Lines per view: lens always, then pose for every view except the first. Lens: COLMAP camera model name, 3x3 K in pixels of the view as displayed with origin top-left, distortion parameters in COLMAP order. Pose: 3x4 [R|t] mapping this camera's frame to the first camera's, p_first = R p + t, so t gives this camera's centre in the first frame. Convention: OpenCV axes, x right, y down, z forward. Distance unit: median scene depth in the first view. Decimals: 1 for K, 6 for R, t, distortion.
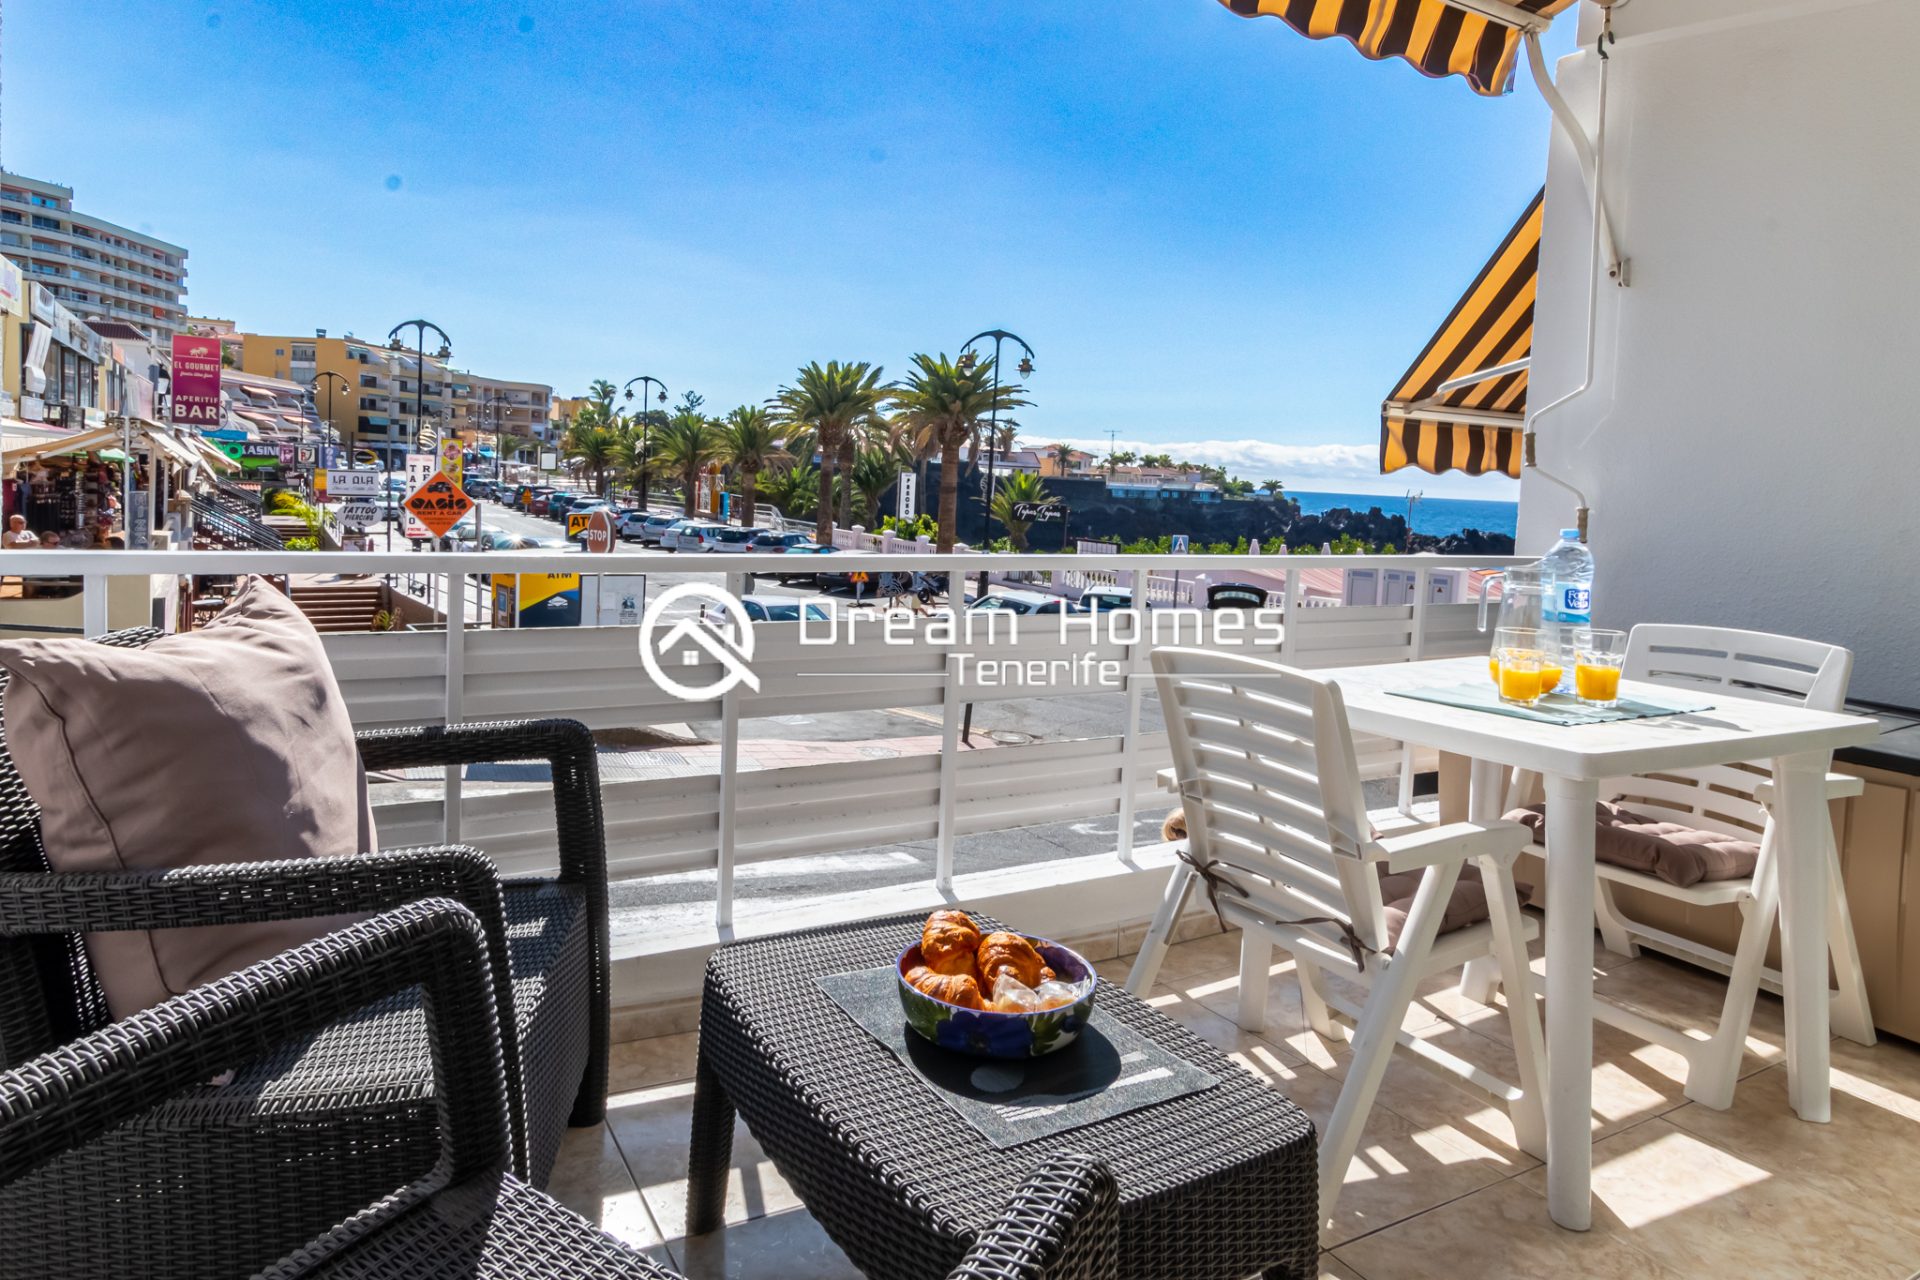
lens RADIAL K [[1161.7, 0, 941.2], [0, 1161.7, 550.4], [0, 0, 1]] dist [0.012879, 0.001432]
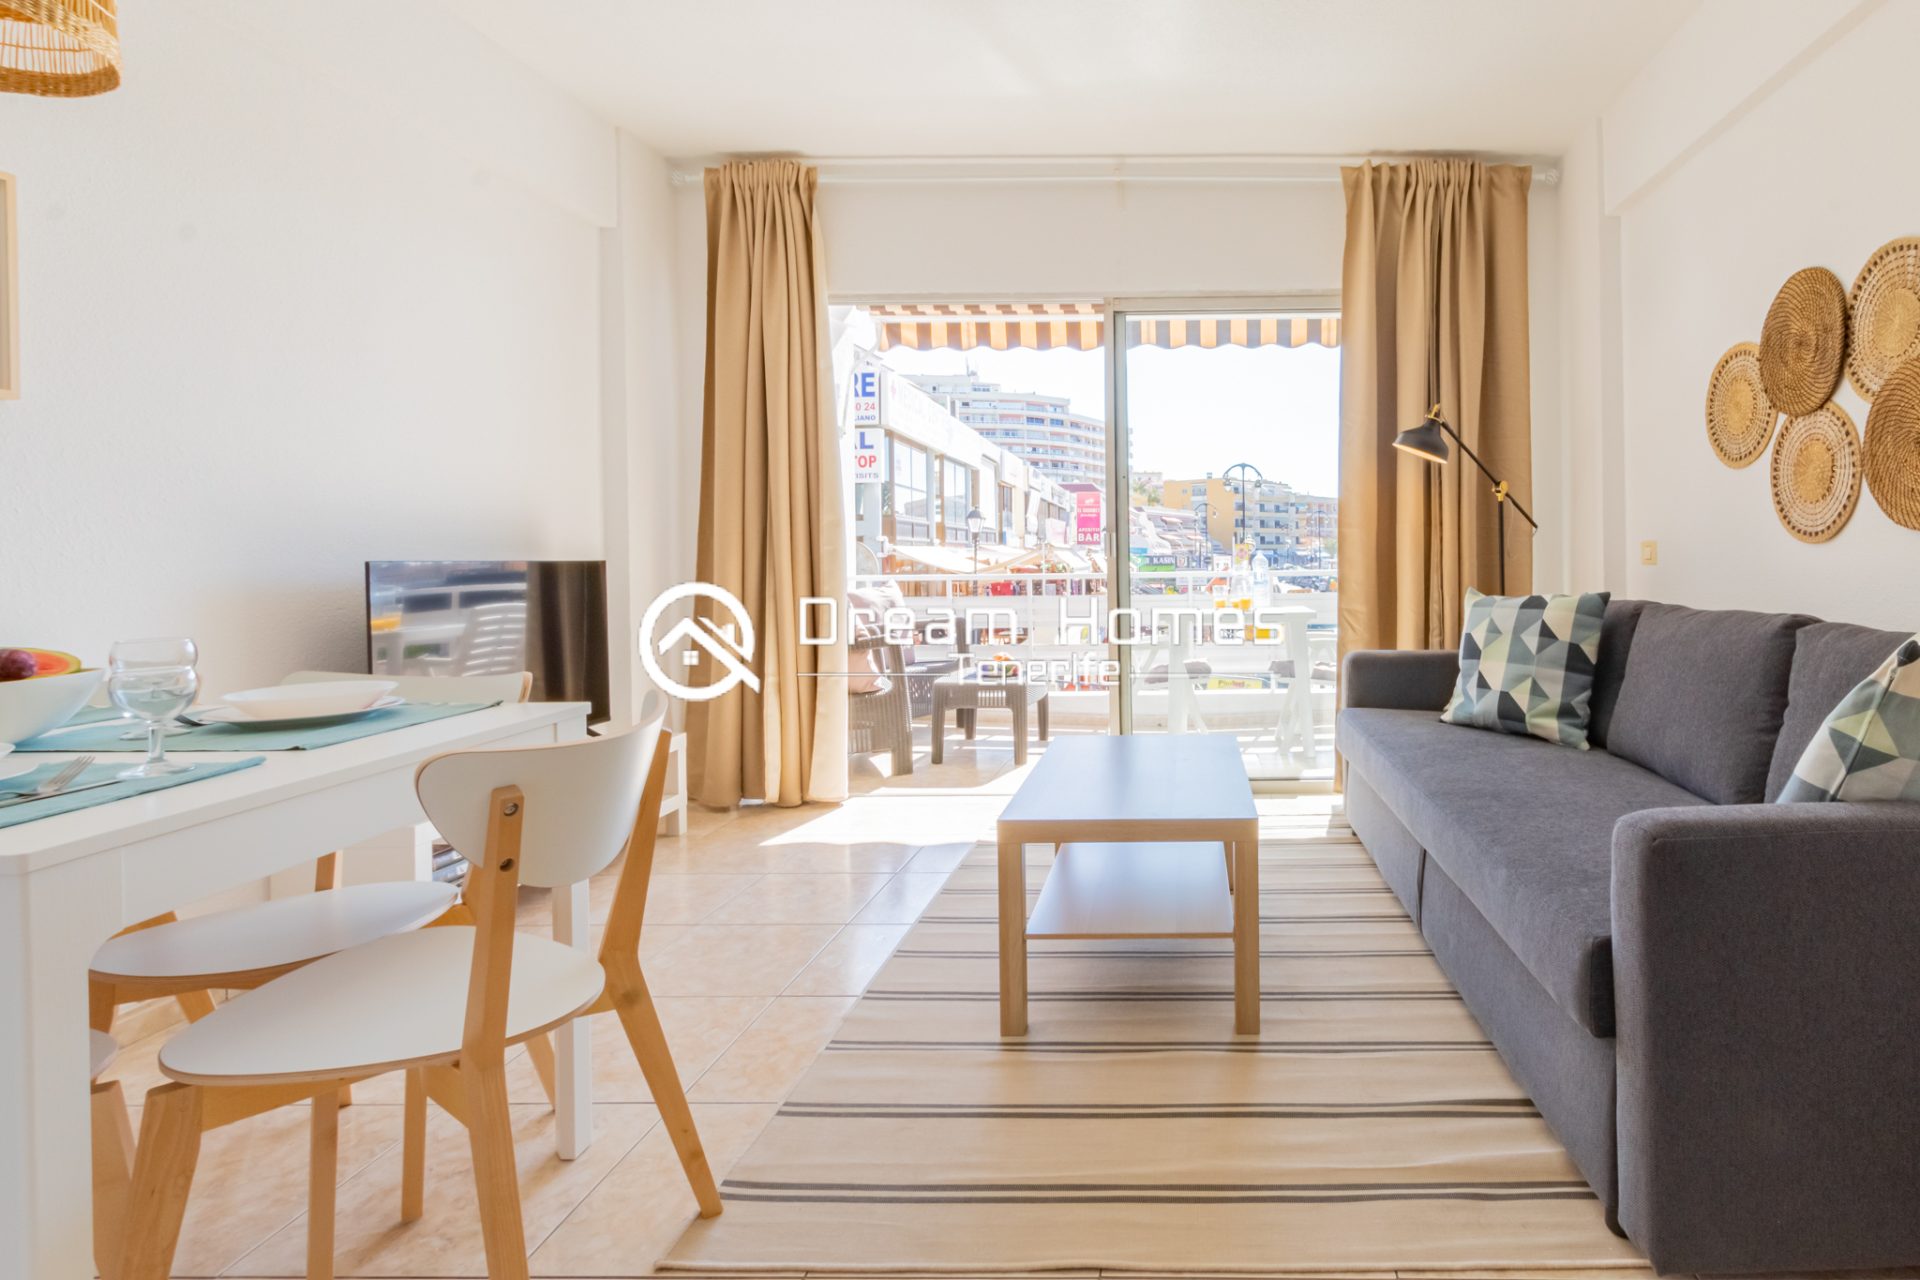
lens RADIAL K [[950.3, 0, 1177.3], [0, 950.3, 563.5], [0, 0, 1]] dist [0.009565, -0.000753]
pose [[0.862822, -0.047175, -0.503302, 0.084989], [0.013413, 0.997422, -0.070496, 0.009046], [0.505330, 0.054075, 0.861230, -0.060468]]
